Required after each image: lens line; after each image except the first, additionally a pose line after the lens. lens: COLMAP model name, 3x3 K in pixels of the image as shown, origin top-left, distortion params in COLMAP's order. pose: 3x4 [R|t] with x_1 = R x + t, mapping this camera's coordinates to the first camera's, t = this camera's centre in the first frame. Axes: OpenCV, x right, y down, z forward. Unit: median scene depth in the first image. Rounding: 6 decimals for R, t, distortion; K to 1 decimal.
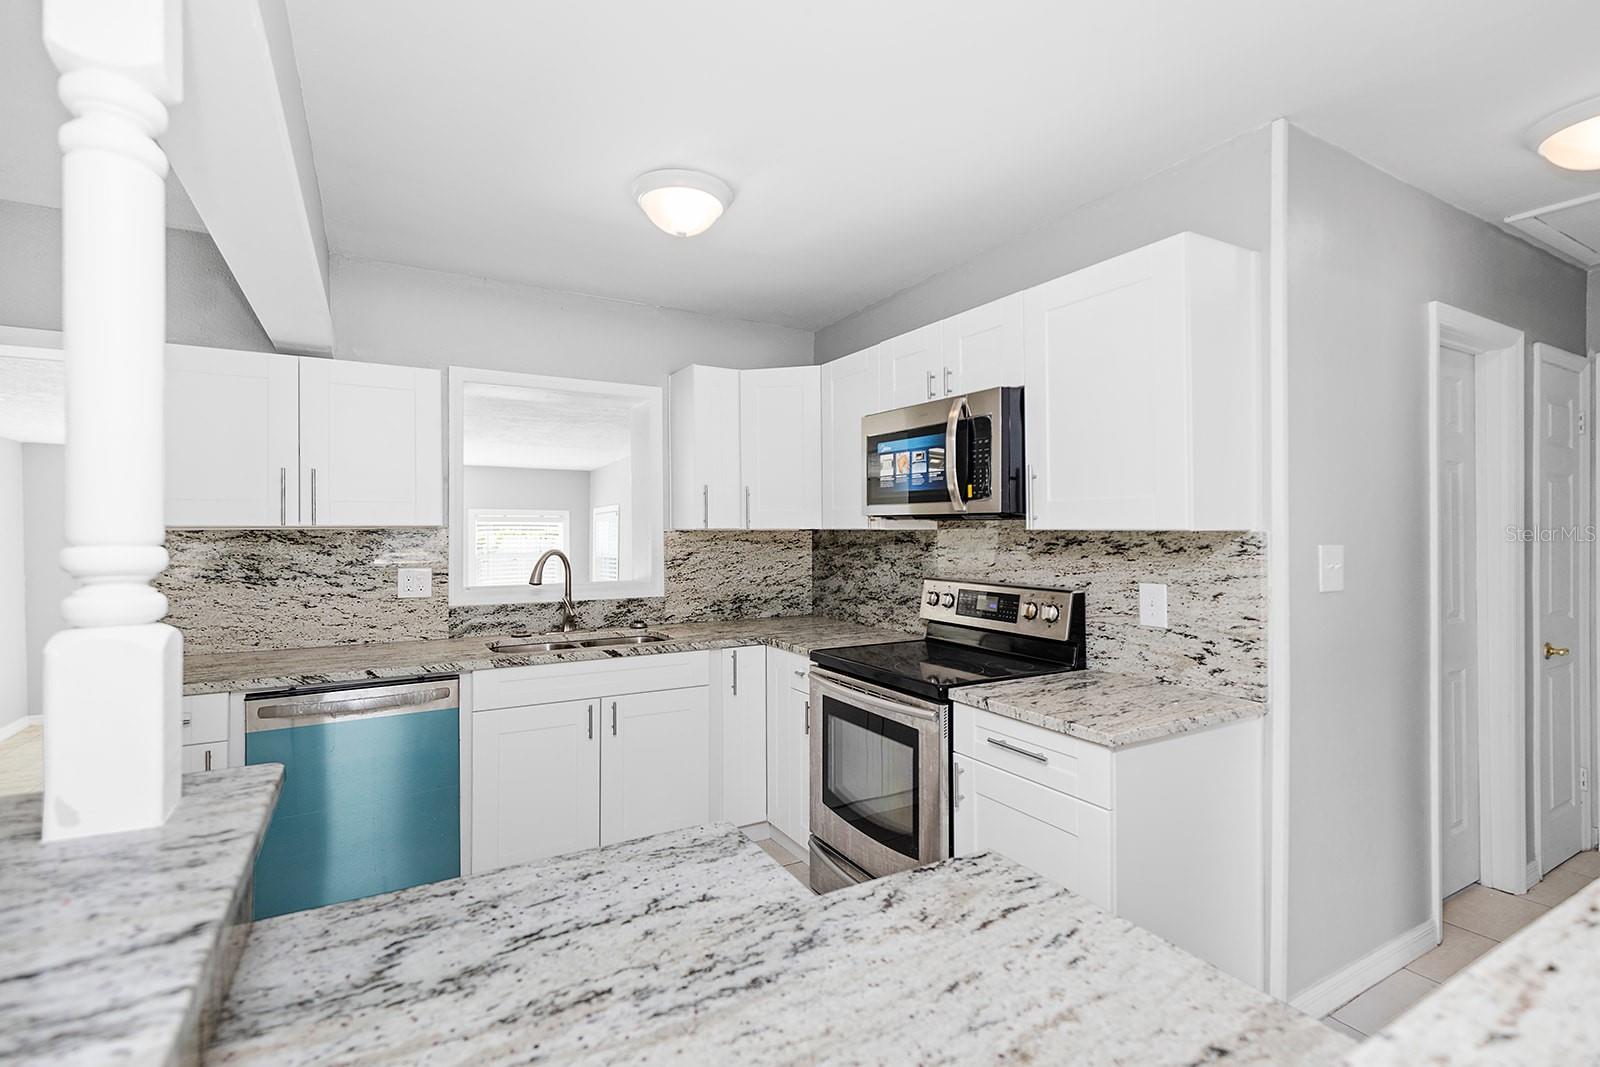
lens RADIAL K [[741.0, 0, 808.0], [0, 741.0, 506.6], [0, 0, 1]] dist [0.012782, -0.005943]
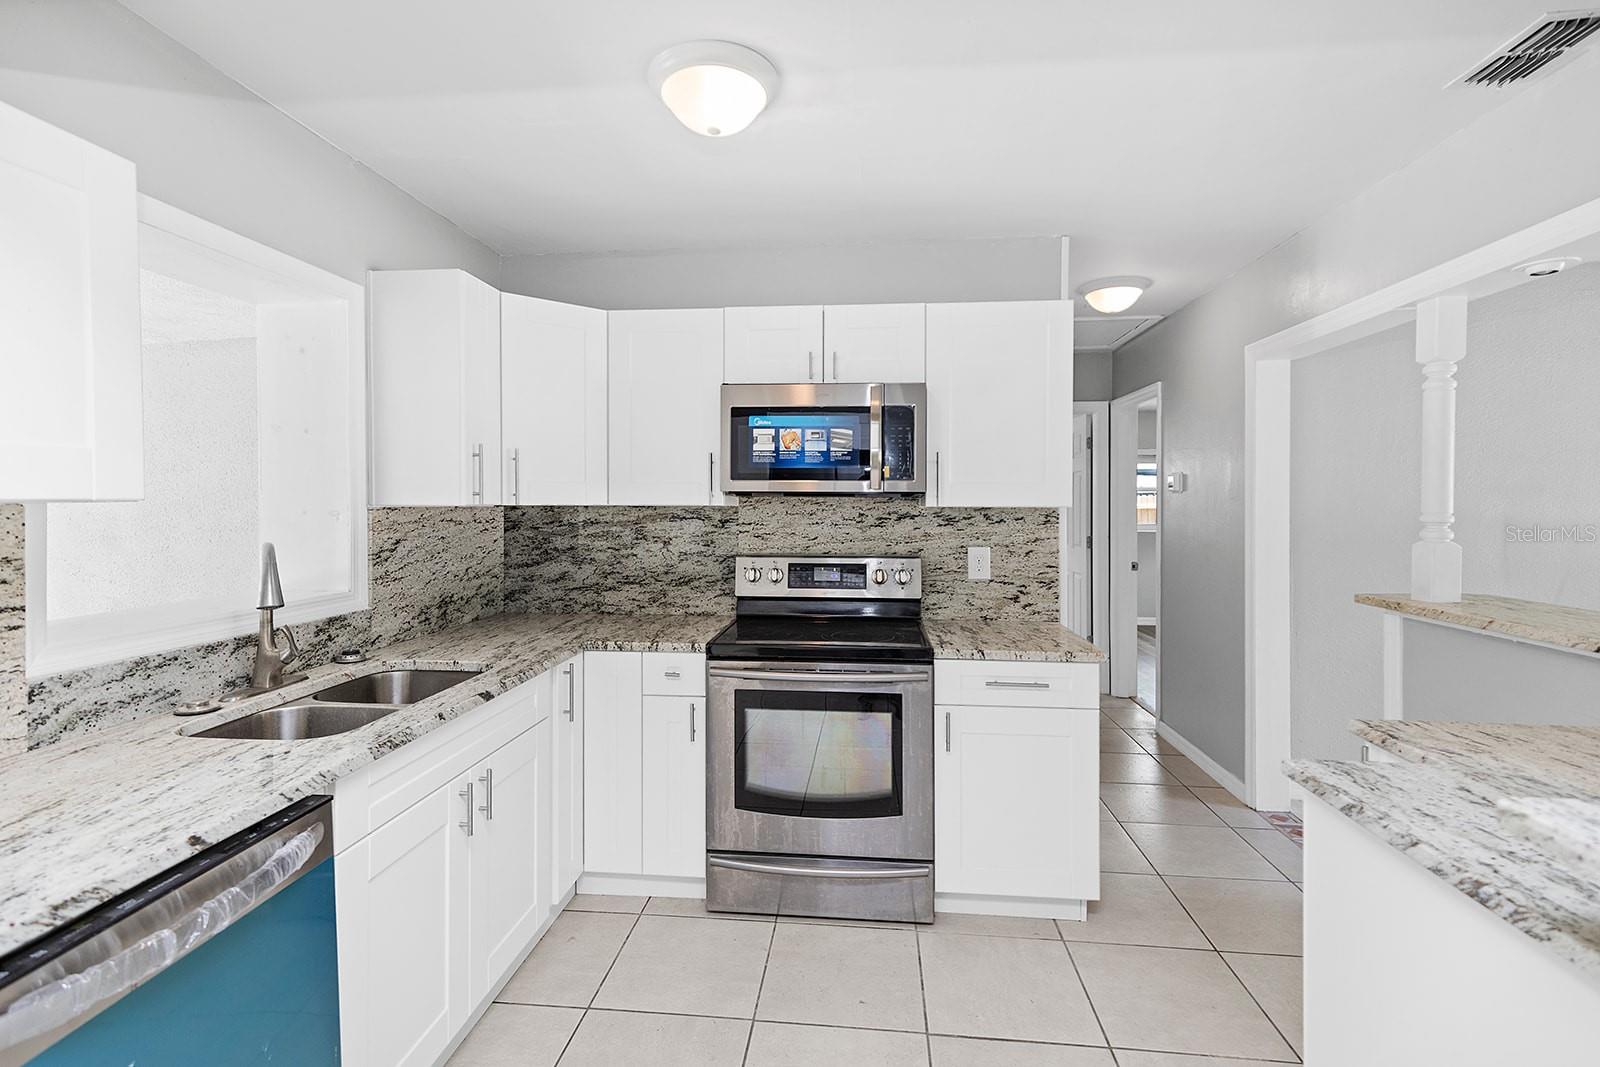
lens RADIAL K [[732.9, 0, 802.1], [0, 732.9, 479.6], [0, 0, 1]] dist [0.012380, -0.001760]
pose [[0.582746, 0.026857, 0.812210, -0.622367], [-0.027089, 0.999540, -0.013615, 0.007721], [-0.812203, -0.014068, 0.583206, 0.389203]]
